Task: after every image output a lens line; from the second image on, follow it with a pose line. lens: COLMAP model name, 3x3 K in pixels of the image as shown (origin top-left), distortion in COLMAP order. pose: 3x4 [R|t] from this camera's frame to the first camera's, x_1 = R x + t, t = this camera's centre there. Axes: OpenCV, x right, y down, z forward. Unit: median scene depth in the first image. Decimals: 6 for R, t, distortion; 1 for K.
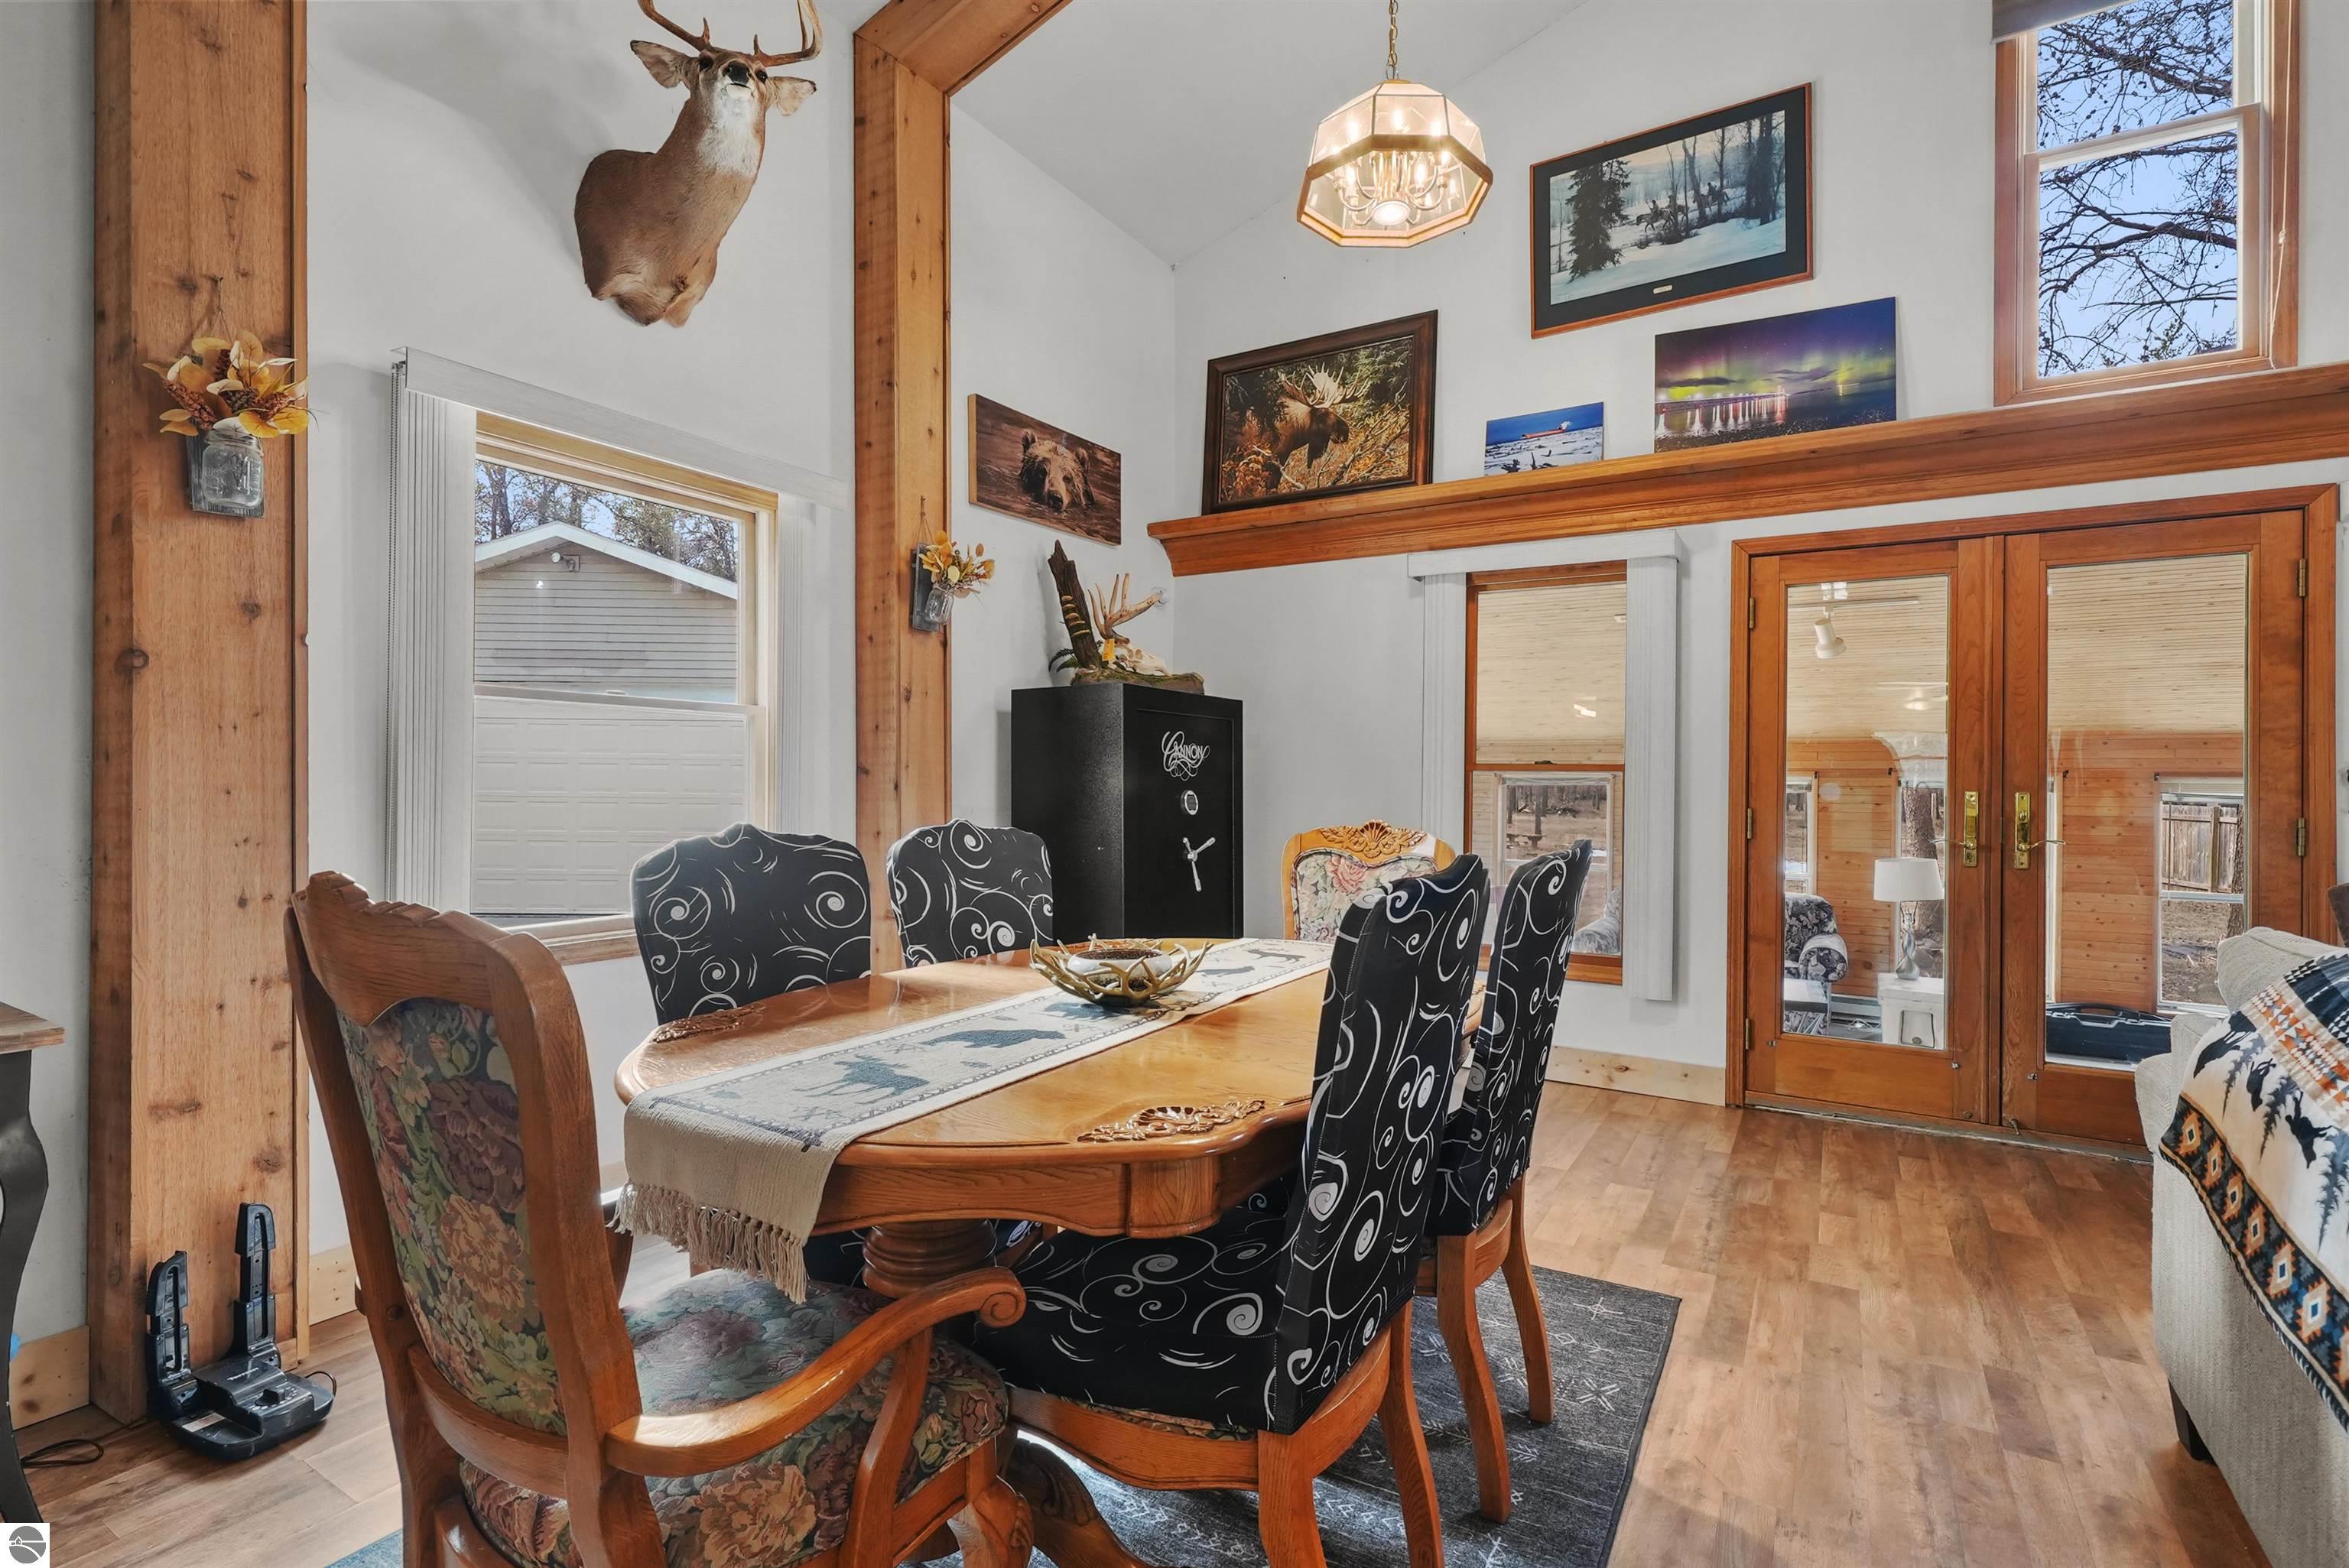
lens RADIAL K [[1078.1, 0, 1174.5], [0, 1078.1, 784.0], [0, 0, 1]] dist [-0.004133, 0.000487]
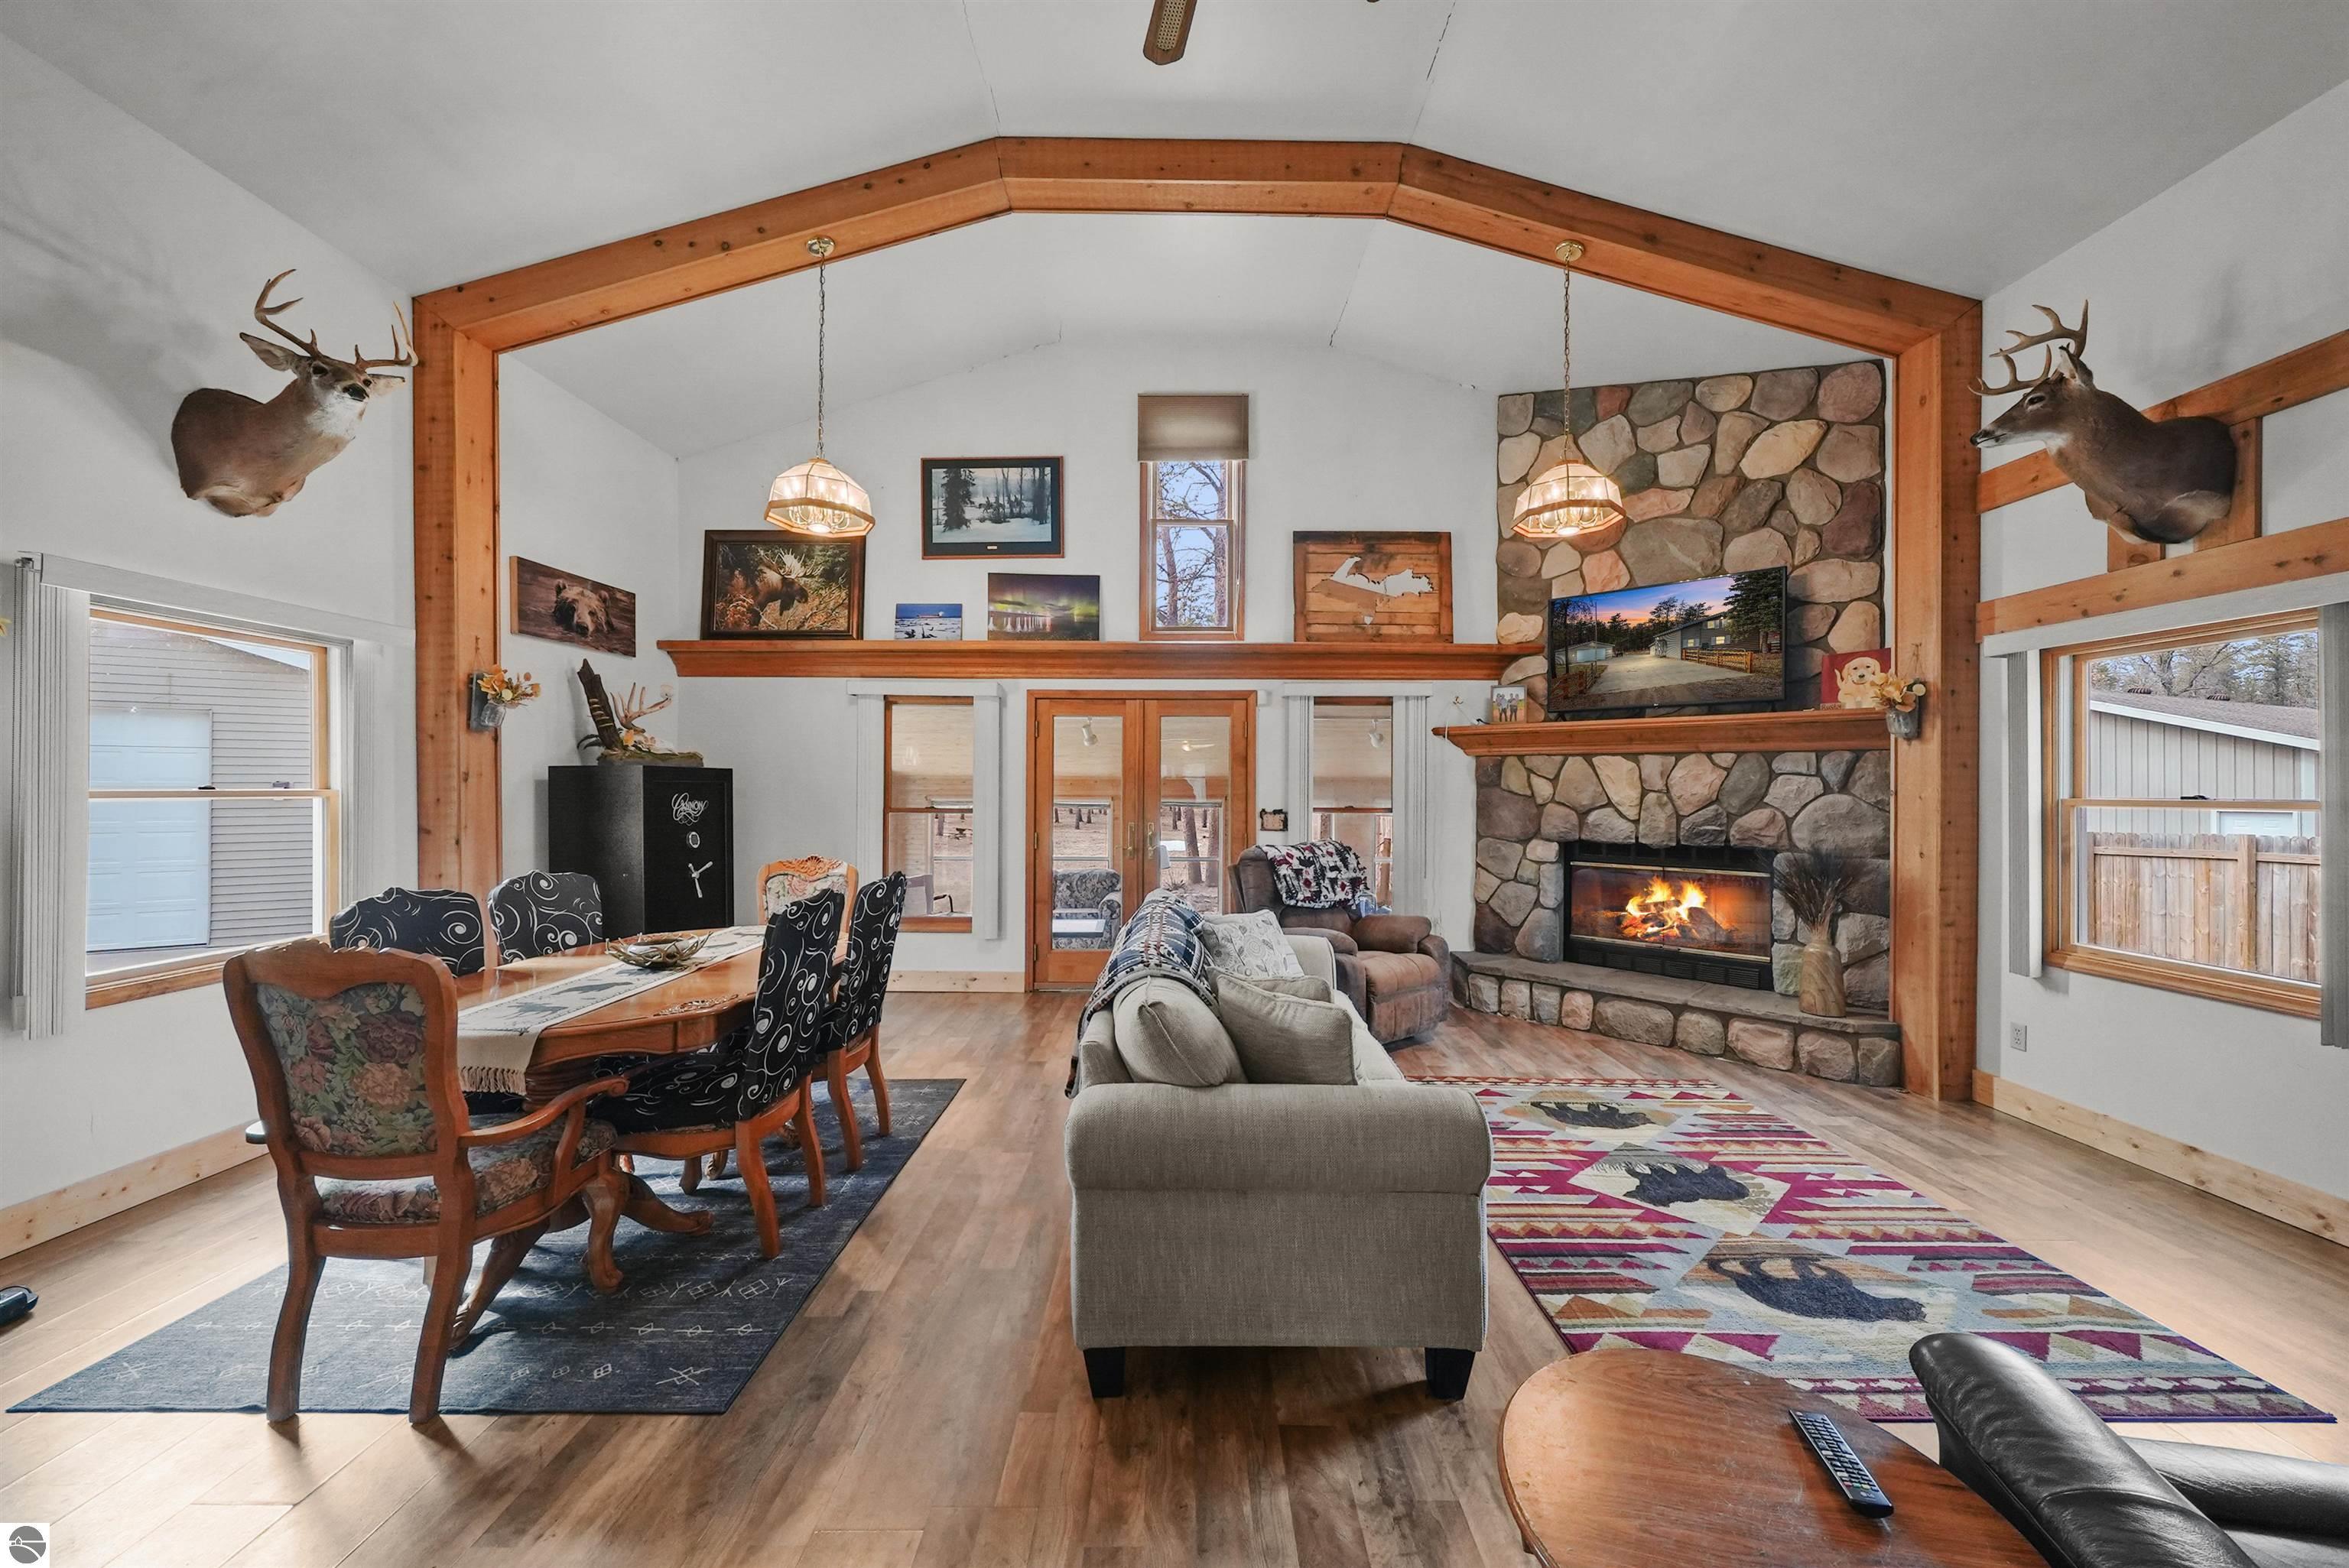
lens RADIAL K [[844.5, 0, 1178.1], [0, 844.5, 783.4], [0, 0, 1]] dist [-0.002276, -0.000241]
pose [[0.855763, -0.004631, 0.517347, -0.016945], [0.006377, 0.999978, -0.001597, -0.059029], [-0.517329, 0.004666, 0.855774, -0.388222]]
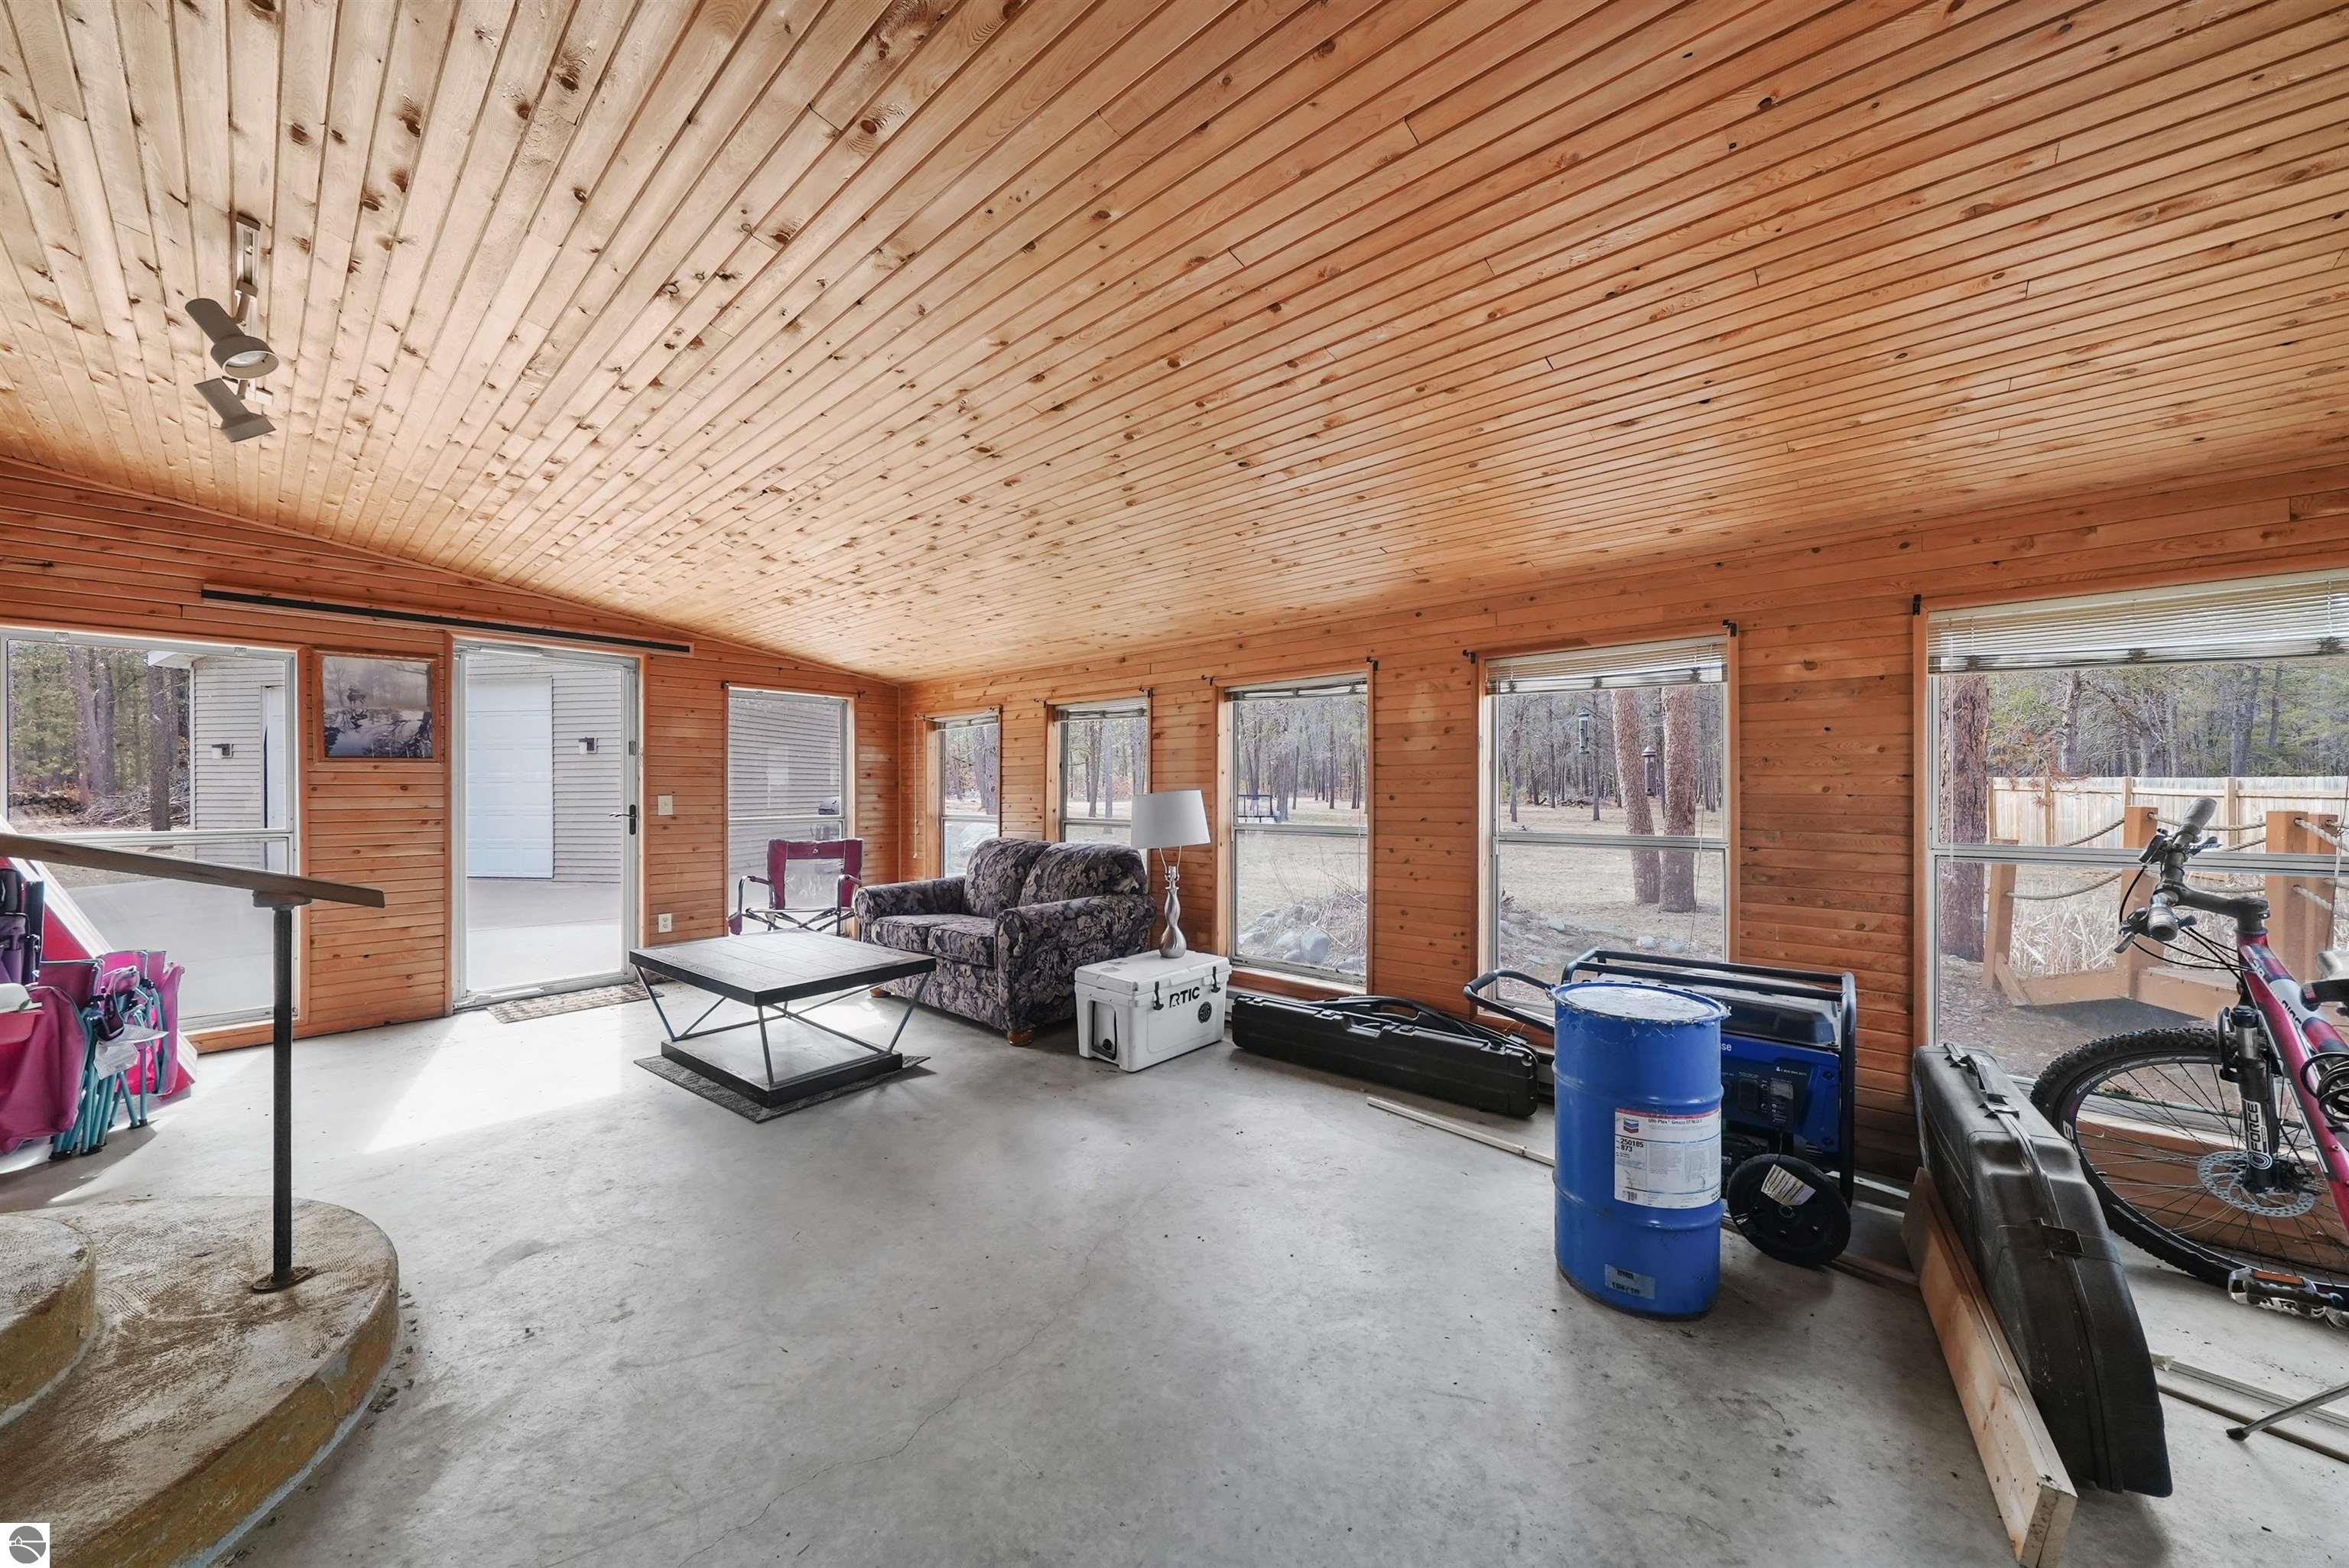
lens RADIAL K [[816.9, 0, 1175.9], [0, 816.9, 790.9], [0, 0, 1]] dist [-0.002772, 0.000032]
pose [[0.985033, -0.012875, -0.171884, 1.414282], [0.012715, 0.999917, -0.002032, 0.127261], [0.171896, -0.000184, 0.985115, 0.824778]]
